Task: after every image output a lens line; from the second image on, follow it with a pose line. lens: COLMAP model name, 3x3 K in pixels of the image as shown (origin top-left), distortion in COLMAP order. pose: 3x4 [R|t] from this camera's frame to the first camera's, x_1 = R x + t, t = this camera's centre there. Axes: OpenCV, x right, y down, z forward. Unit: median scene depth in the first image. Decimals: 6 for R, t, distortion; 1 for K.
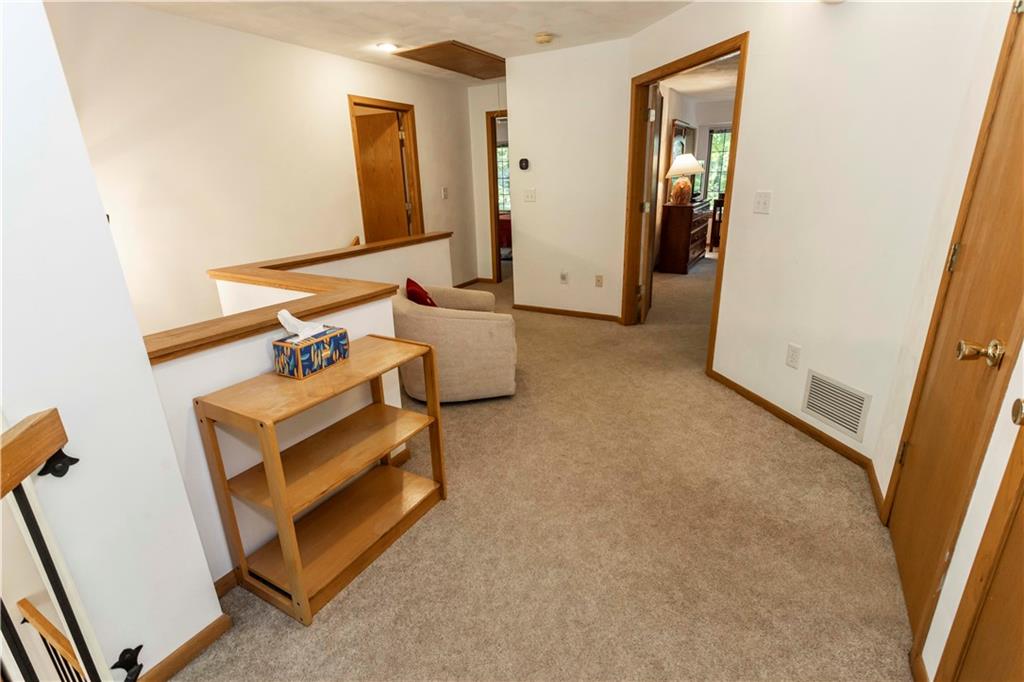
lens RADIAL K [[479.6, 0, 513.4], [0, 479.6, 337.9], [0, 0, 1]] dist [0.004228, 0.000806]
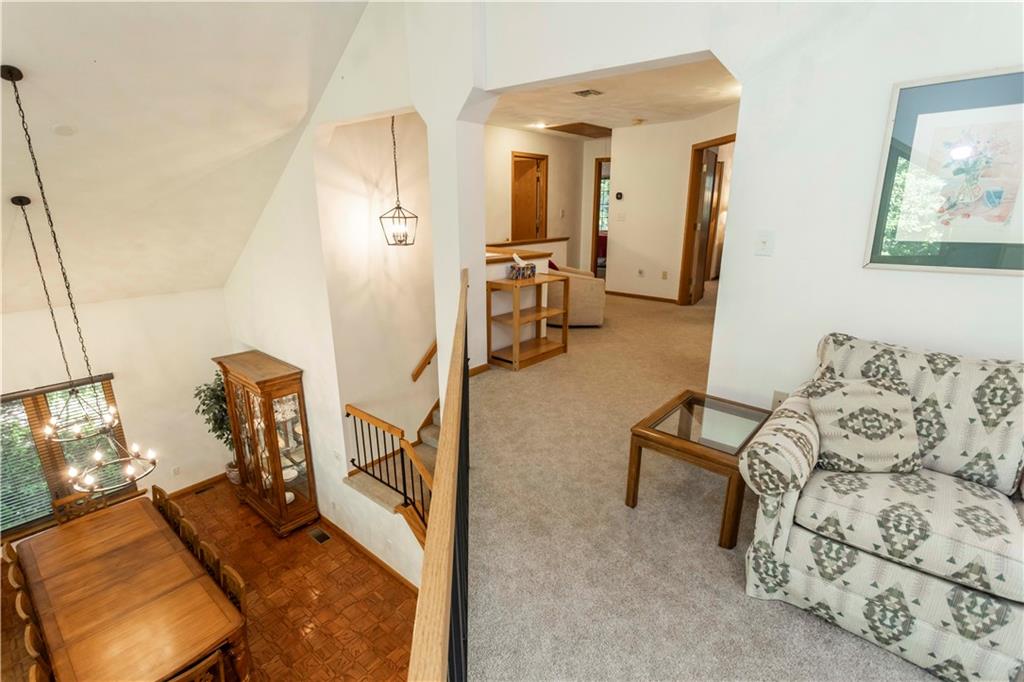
lens RADIAL K [[479.6, 0, 525.1], [0, 479.6, 337.3], [0, 0, 1]] dist [0.004228, 0.000806]
pose [[0.984374, 0.076440, -0.158636, 0.004133], [-0.083816, 0.995665, -0.040329, 0.161917], [0.154865, 0.052995, 0.986513, -0.498484]]
